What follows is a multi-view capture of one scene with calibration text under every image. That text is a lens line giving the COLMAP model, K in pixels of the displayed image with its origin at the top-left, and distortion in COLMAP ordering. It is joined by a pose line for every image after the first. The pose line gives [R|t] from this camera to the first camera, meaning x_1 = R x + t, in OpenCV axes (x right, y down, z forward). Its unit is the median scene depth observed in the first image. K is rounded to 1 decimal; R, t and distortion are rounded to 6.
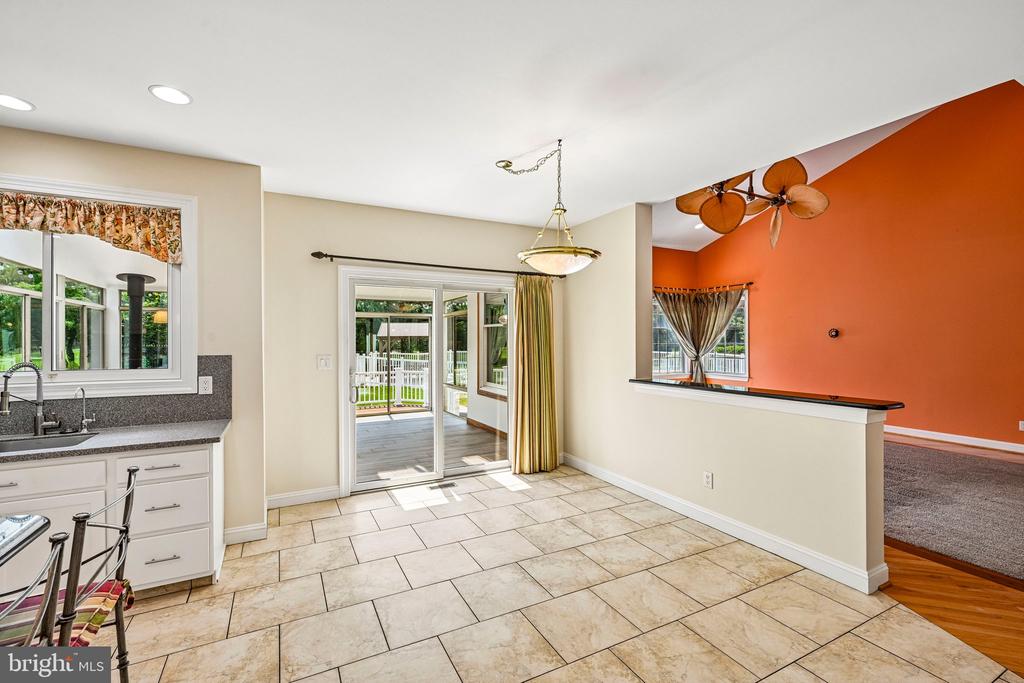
lens RADIAL K [[446.5, 0, 513.2], [0, 446.5, 340.8], [0, 0, 1]] dist [0.001572, 0.000016]
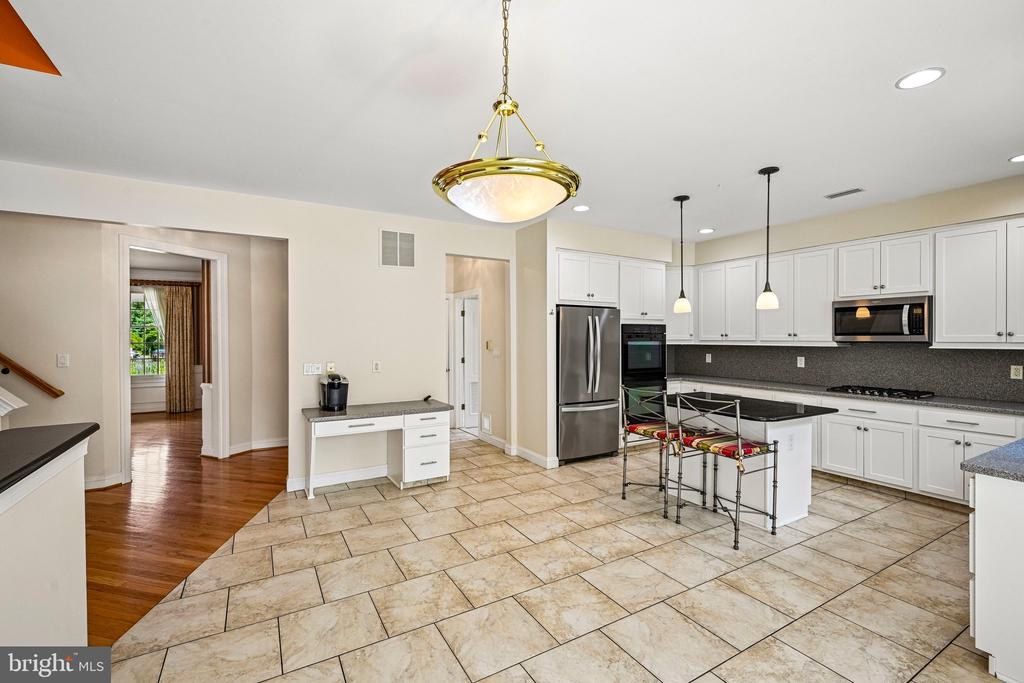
lens RADIAL K [[446.5, 0, 512.3], [0, 446.5, 336.8], [0, 0, 1]] dist [0.001572, 0.000016]
pose [[-0.999015, 0.003677, -0.044222, 0.115718], [0.003633, 0.999993, 0.001081, -0.000662], [0.044226, 0.000920, -0.999021, 1.496728]]
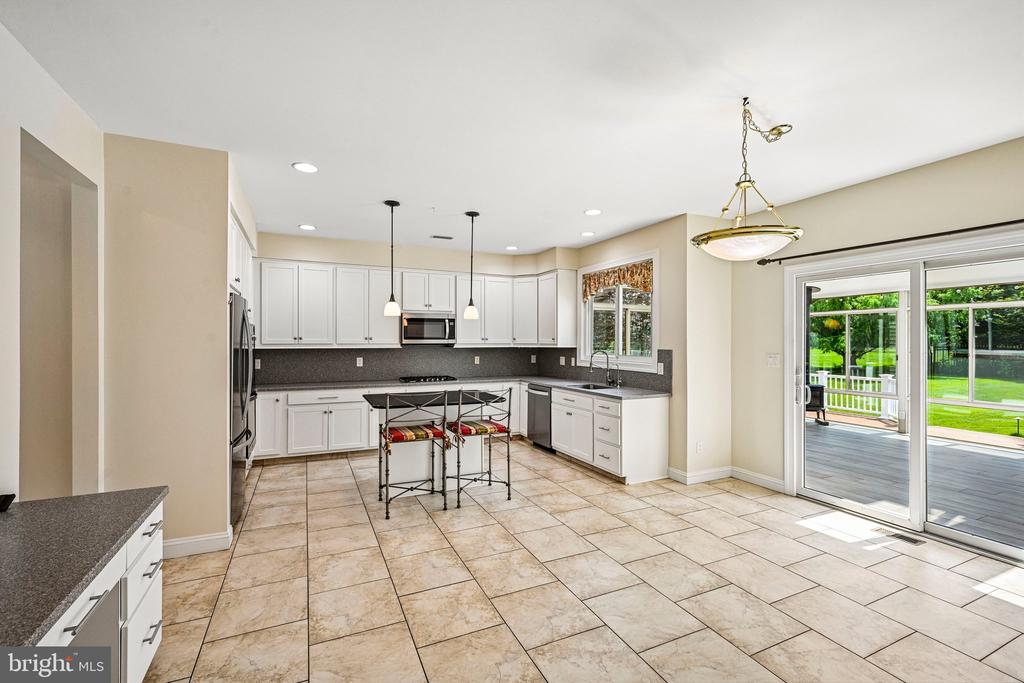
lens RADIAL K [[446.5, 0, 511.2], [0, 446.5, 340.4], [0, 0, 1]] dist [0.001572, 0.000016]
pose [[-0.048582, 0.000724, -0.998819, 0.910422], [-0.003595, 0.999993, 0.000899, 0.002033], [0.998813, 0.003634, -0.048579, 0.576439]]
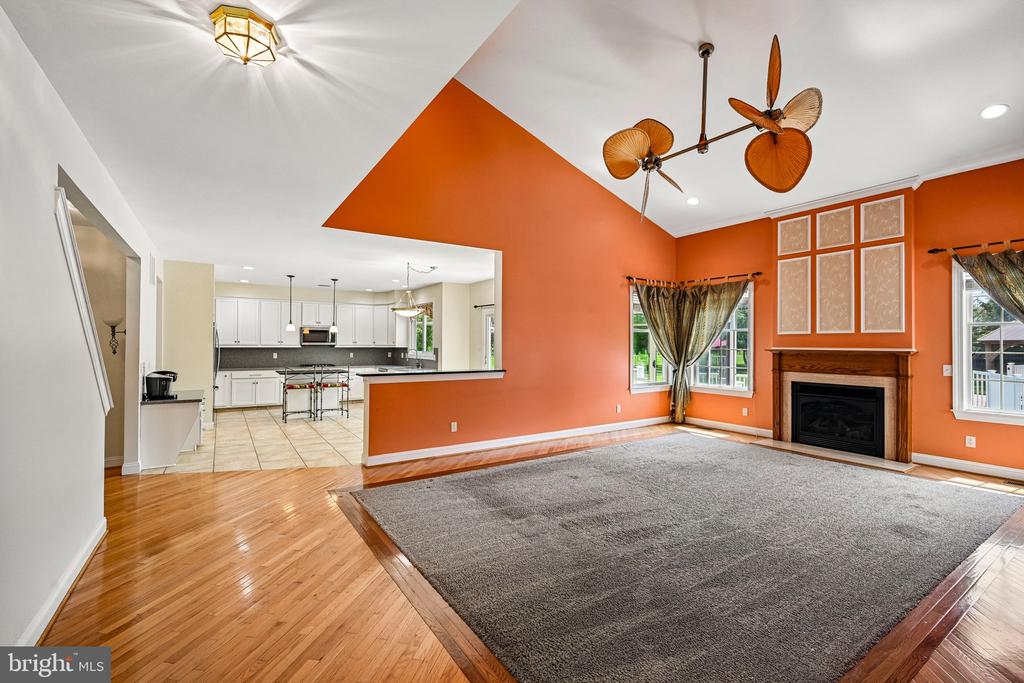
lens RADIAL K [[446.5, 0, 513.2], [0, 446.5, 344.6], [0, 0, 1]] dist [0.001572, 0.000016]
pose [[0.098492, 0.004382, -0.995128, 2.532157], [-0.008483, 0.999958, 0.003563, -0.008484], [0.995102, 0.008090, 0.098525, 1.280524]]
